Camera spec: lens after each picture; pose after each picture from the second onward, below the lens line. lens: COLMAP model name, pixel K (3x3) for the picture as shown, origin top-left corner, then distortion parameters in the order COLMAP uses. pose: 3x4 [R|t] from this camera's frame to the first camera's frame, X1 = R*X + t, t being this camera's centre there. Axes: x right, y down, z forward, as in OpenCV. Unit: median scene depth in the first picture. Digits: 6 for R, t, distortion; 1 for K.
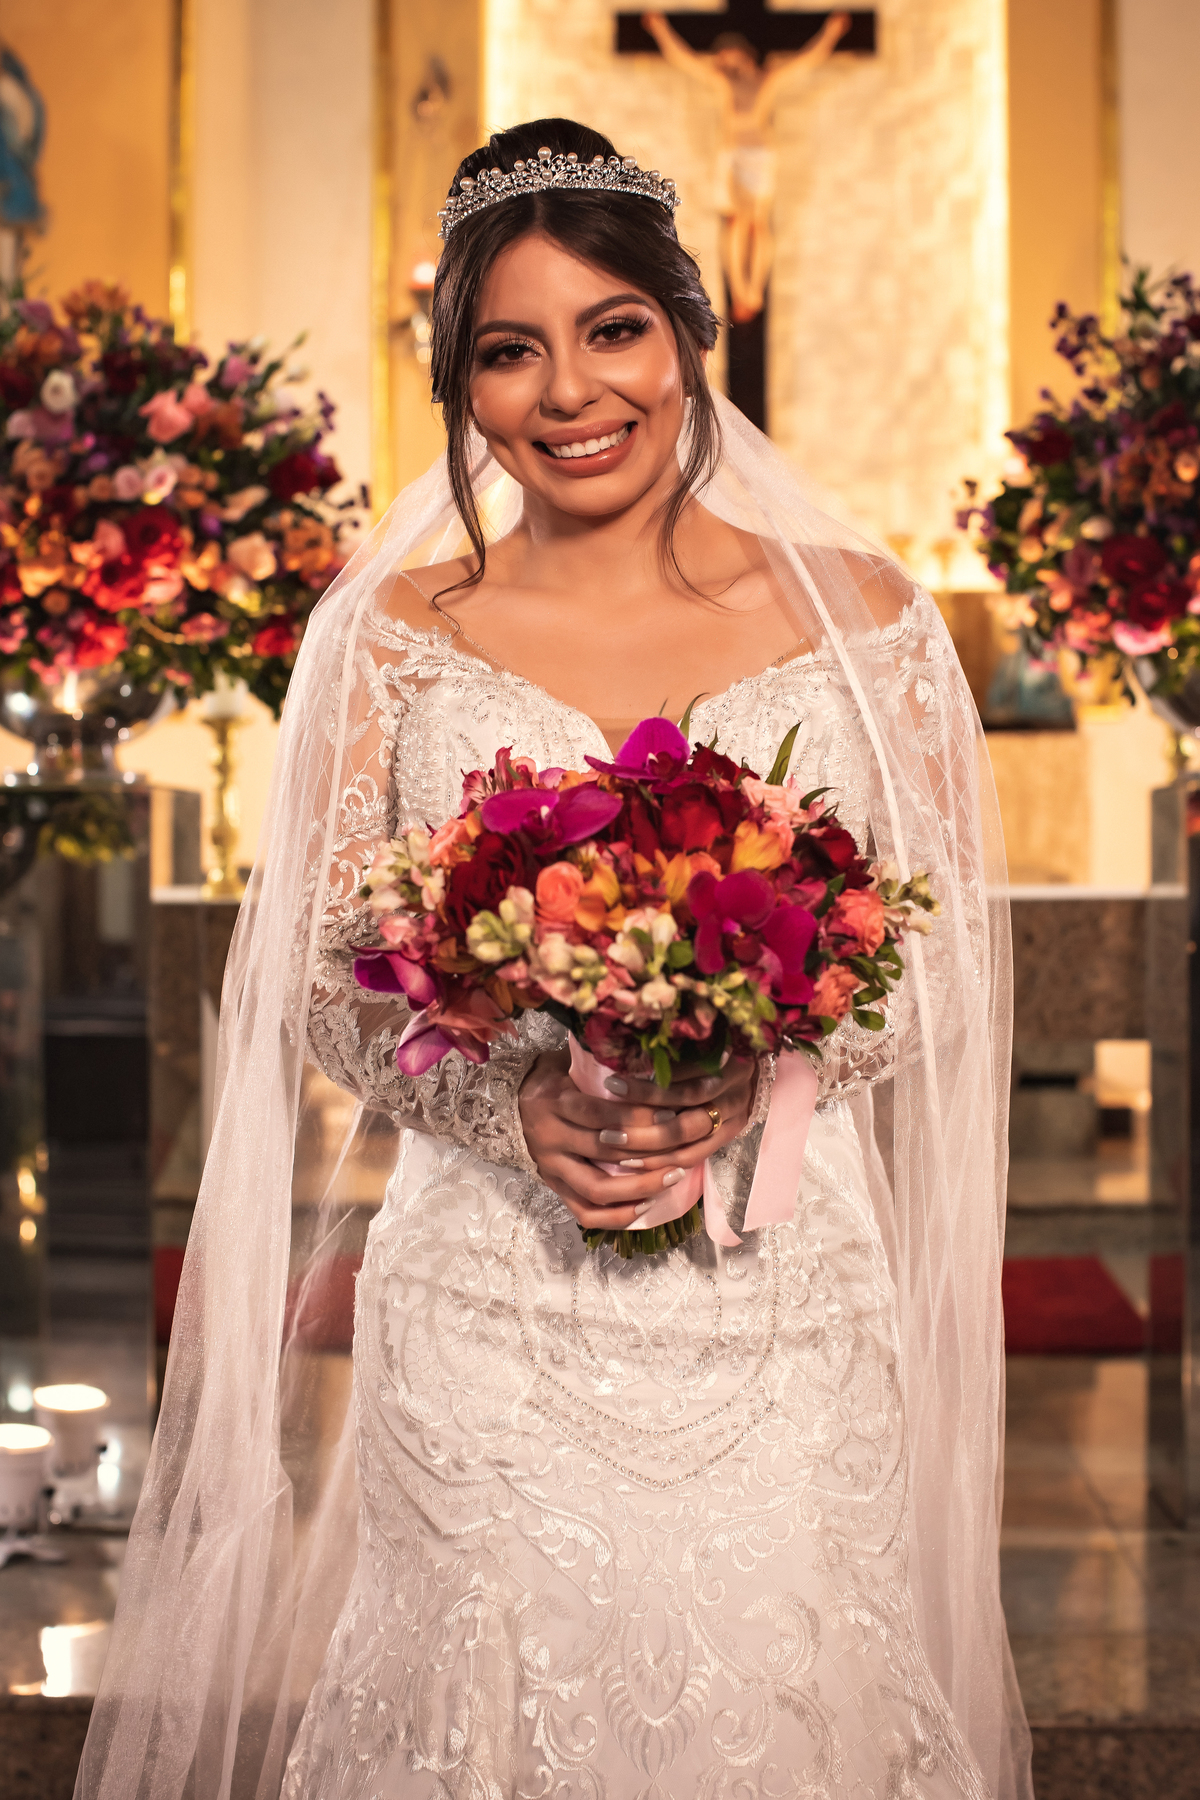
lens RADIAL K [[2722.6, 0, 600.0], [0, 2722.6, 900.0], [0, 0, 1]] dist [-0.114679, 0.061314]
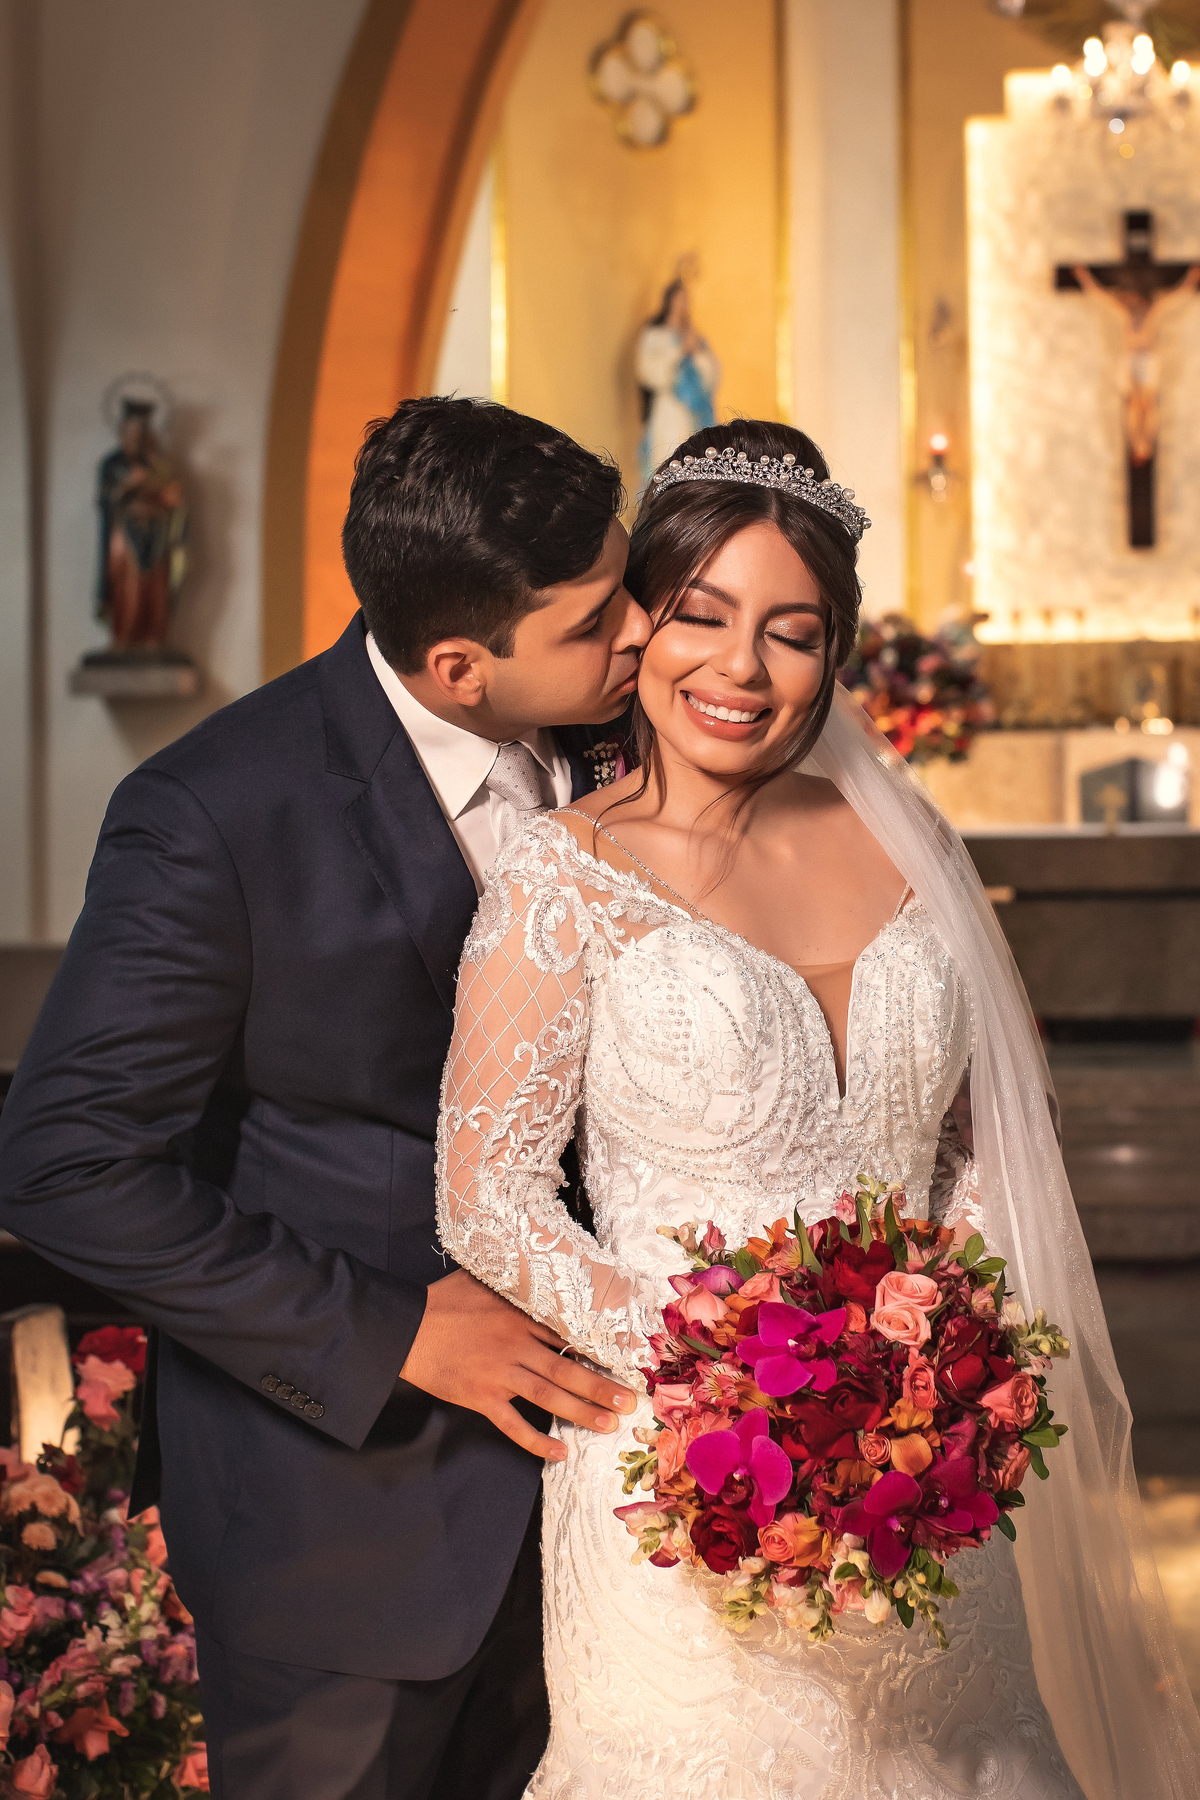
lens RADIAL K [[3506.4, 0, 531.8], [0, 3506.4, 896.2], [0, 0, 1]] dist [-0.167608, 0.058050]
pose [[0.991996, -0.000550, -0.126269, -0.106902], [0.002866, 0.999831, 0.018165, -0.002848], [0.126238, -0.018381, 0.991830, -2.728075]]
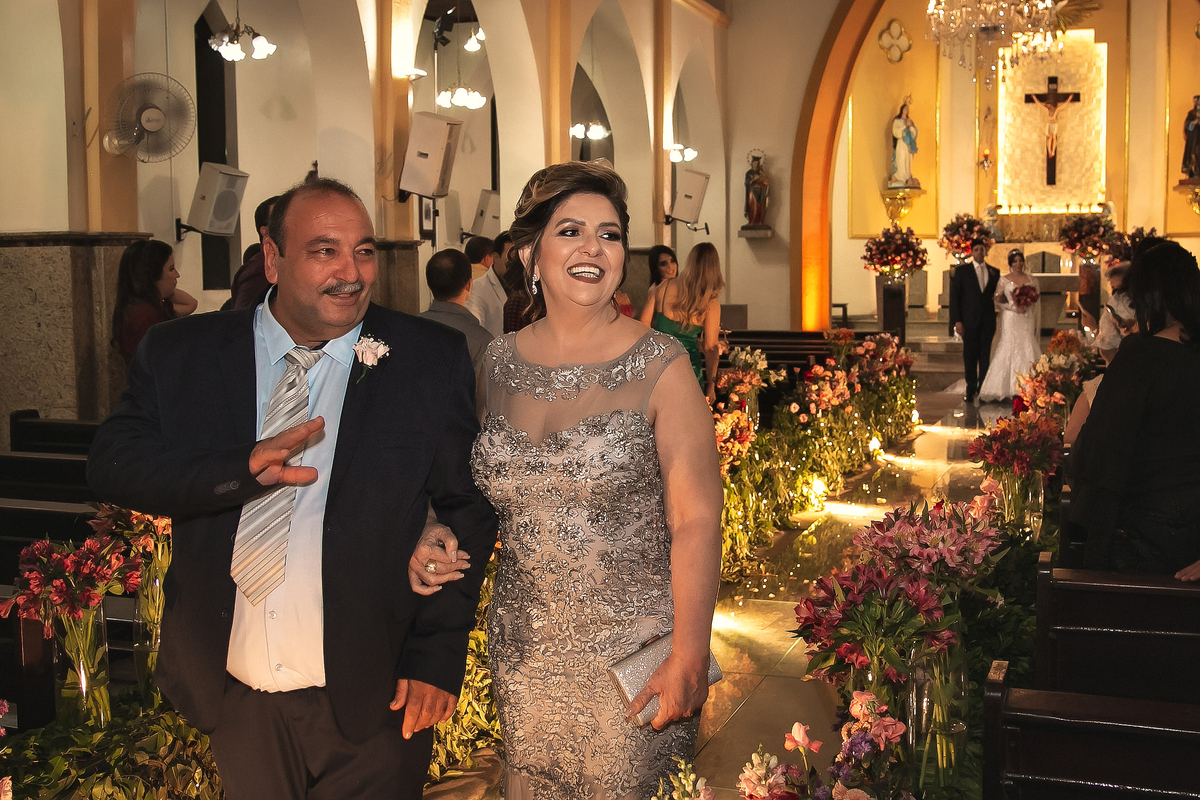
lens RADIAL K [[1475.4, 0, 600.0], [0, 1475.4, 400.0], [0, 0, 1]] dist [-0.101805, 0.073887]
pose [[0.960599, 0.022338, -0.277040, 0.025592], [0.002652, 0.995983, 0.089505, -0.033302], [0.277926, -0.086713, 0.956681, -4.777281]]
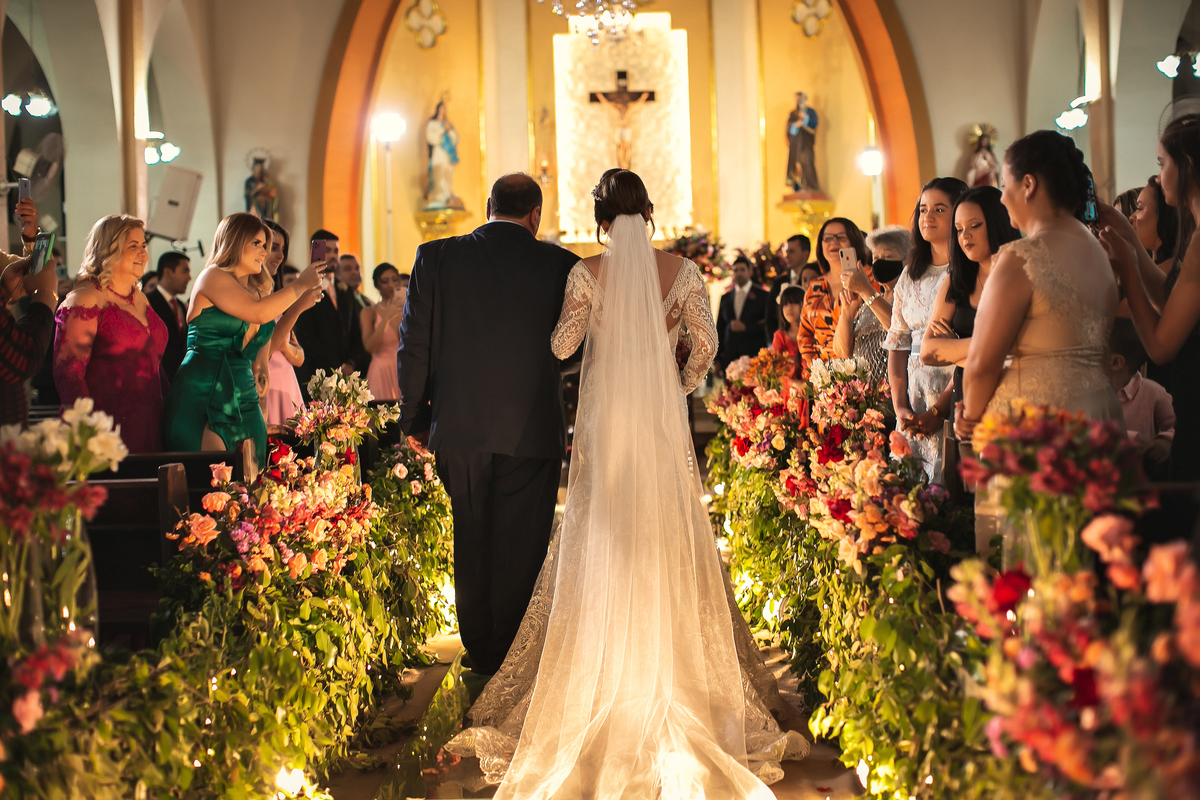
lens RADIAL K [[1775.3, 0, 600.0], [0, 1775.3, 400.0], [0, 0, 1]] dist [-0.190011, 0.631336]
pose [[0.998983, -0.026653, 0.036358, -0.219536], [0.025378, 0.999062, 0.035083, 0.074006], [-0.037259, -0.034124, 0.998723, -4.150410]]
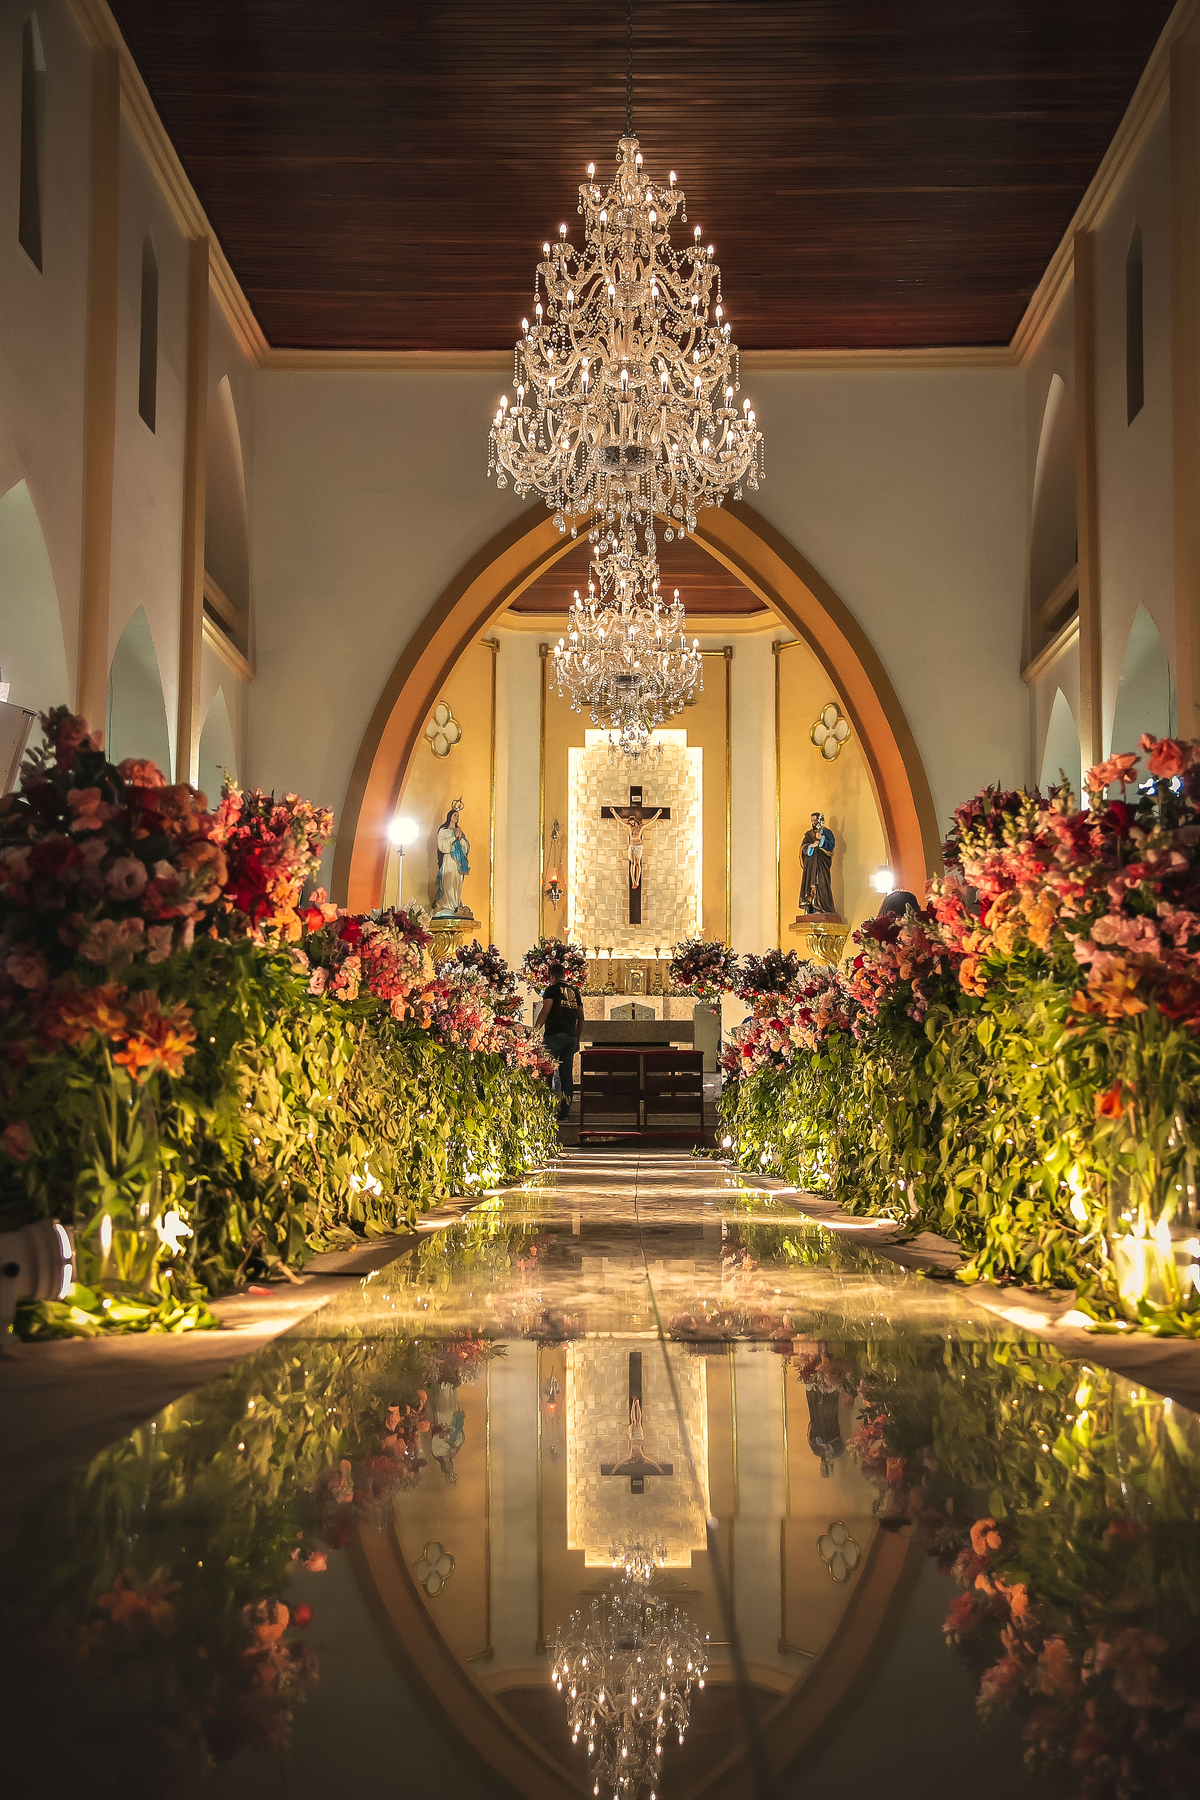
lens RADIAL K [[2186.0, 0, 600.0], [0, 2186.0, 900.0], [0, 0, 1]] dist [-0.002255, 0.000663]
pose [[0.998798, 0.014631, 0.046785, -0.368692], [-0.009700, 0.994538, -0.103921, 0.328951], [-0.048050, 0.103342, 0.993485, -5.449560]]
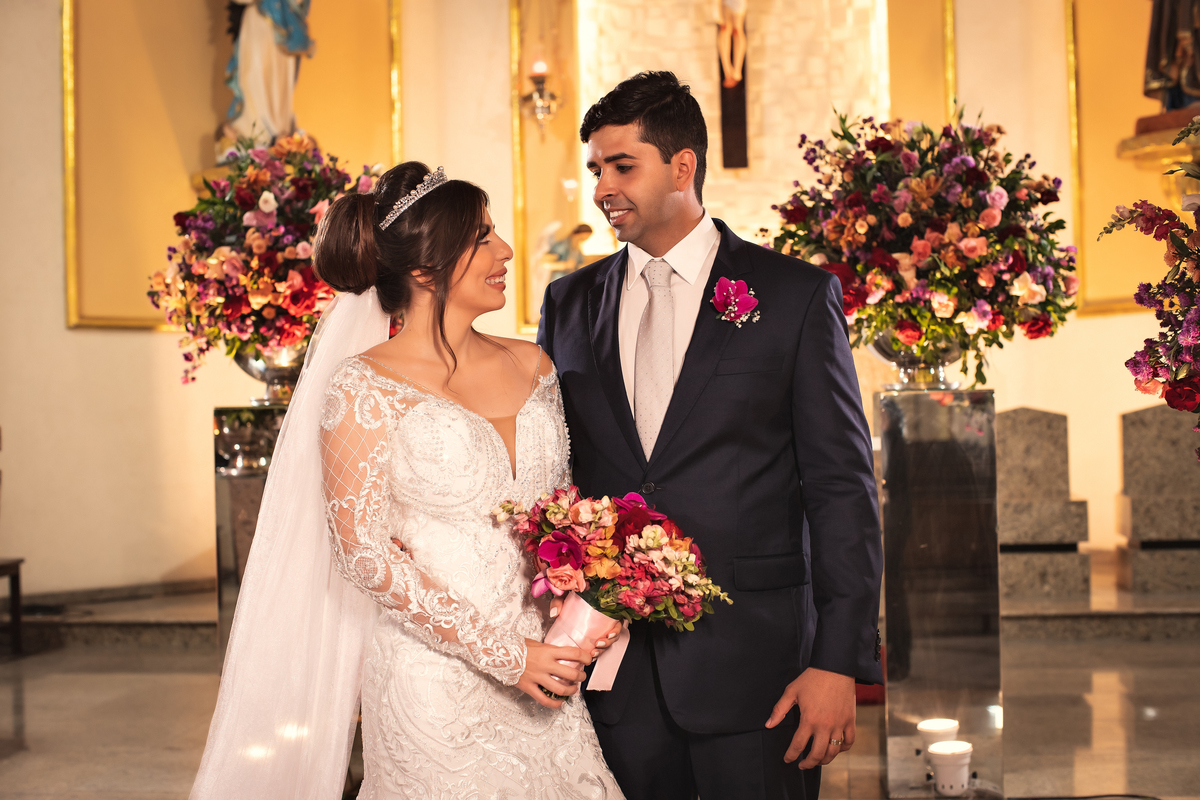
lens RADIAL K [[1724.2, 0, 600.0], [0, 1724.2, 400.0], [0, 0, 1]] dist [-0.041923, 0.086155]
pose [[0.997321, -0.022046, -0.069753, 0.110094], [0.021470, 0.999729, -0.008998, -0.031854], [0.069933, 0.007477, 0.997524, -0.183128]]
